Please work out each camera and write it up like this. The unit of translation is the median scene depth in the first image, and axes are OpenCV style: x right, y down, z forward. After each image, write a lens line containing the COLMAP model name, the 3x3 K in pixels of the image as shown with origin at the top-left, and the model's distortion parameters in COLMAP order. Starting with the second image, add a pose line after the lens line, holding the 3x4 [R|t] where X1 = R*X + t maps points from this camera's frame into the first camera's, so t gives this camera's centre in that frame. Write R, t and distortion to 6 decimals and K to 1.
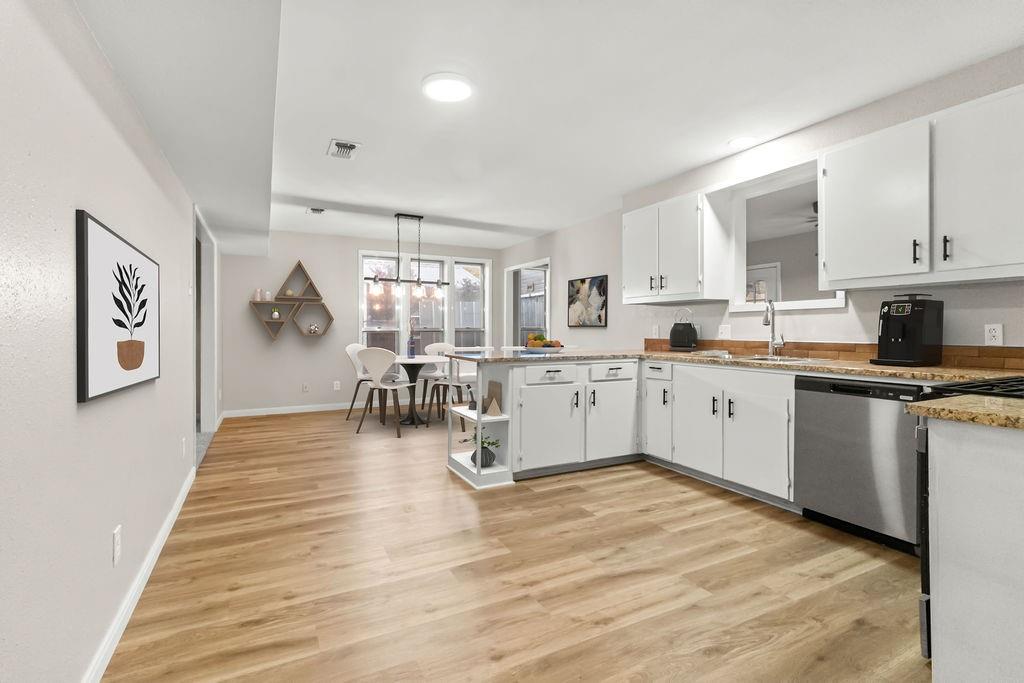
lens RADIAL K [[474.9, 0, 505.4], [0, 474.9, 334.2], [0, 0, 1]] dist [0.004586, 0.001153]
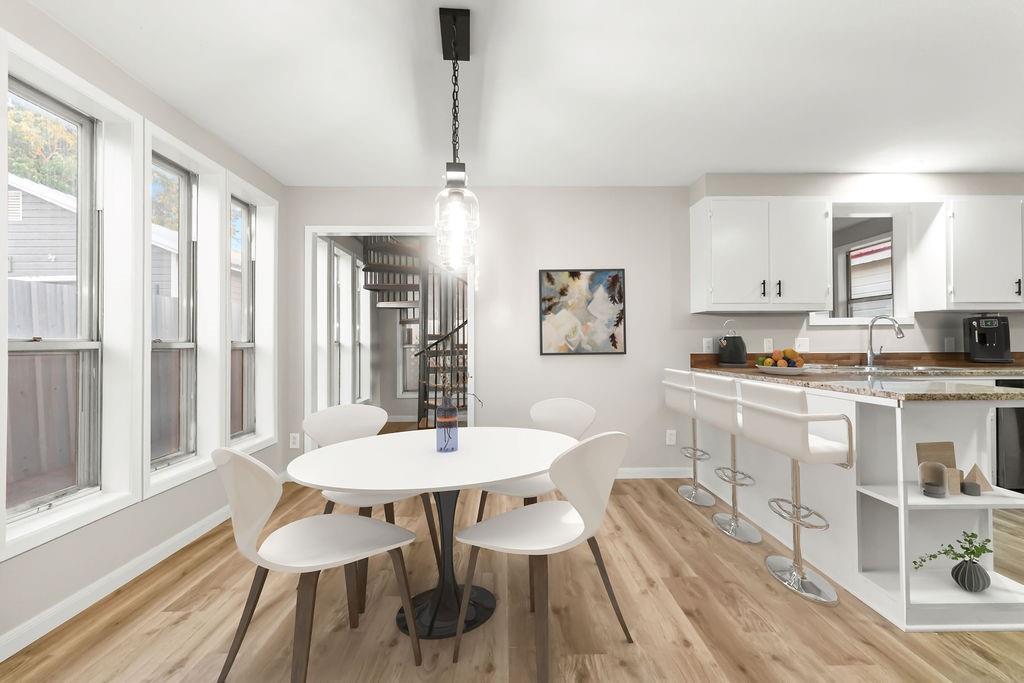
lens RADIAL K [[474.9, 0, 514.5], [0, 474.9, 339.1], [0, 0, 1]] dist [0.004586, 0.001153]
pose [[0.444538, 0.002905, 0.895756, -1.244866], [0.024212, 0.999590, -0.015257, -0.033206], [-0.895433, 0.028470, 0.444285, 1.931915]]
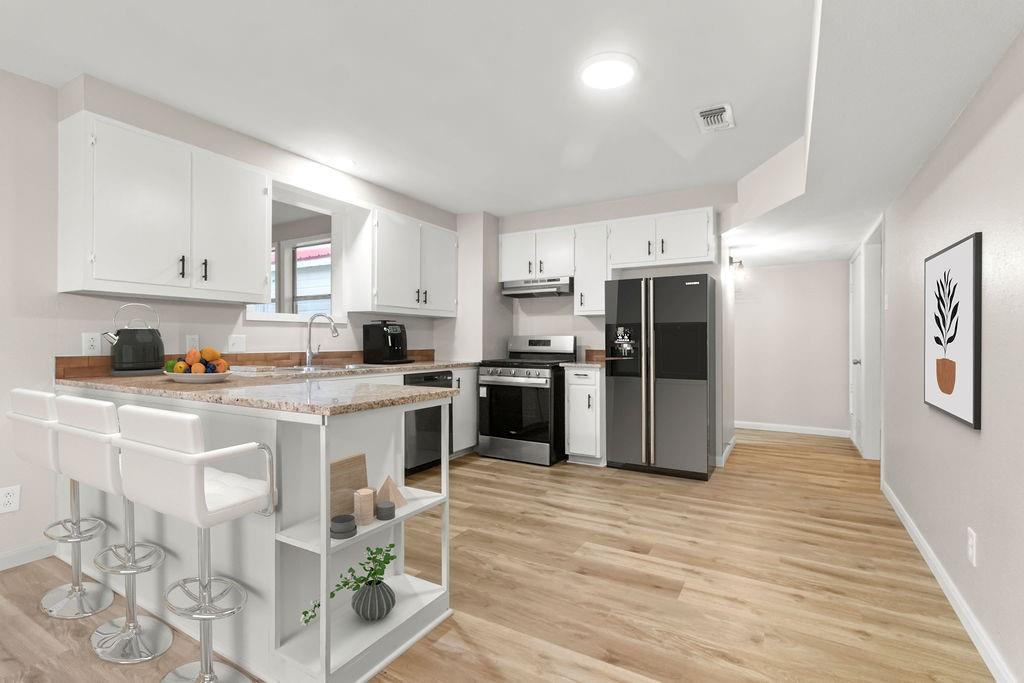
lens RADIAL K [[474.9, 0, 513.3], [0, 474.9, 341.1], [0, 0, 1]] dist [0.004586, 0.001153]
pose [[-0.537432, -0.004720, 0.843294, -0.877137], [0.010187, 0.999875, 0.012089, -0.028190], [-0.843245, 0.015088, -0.537317, 1.830686]]
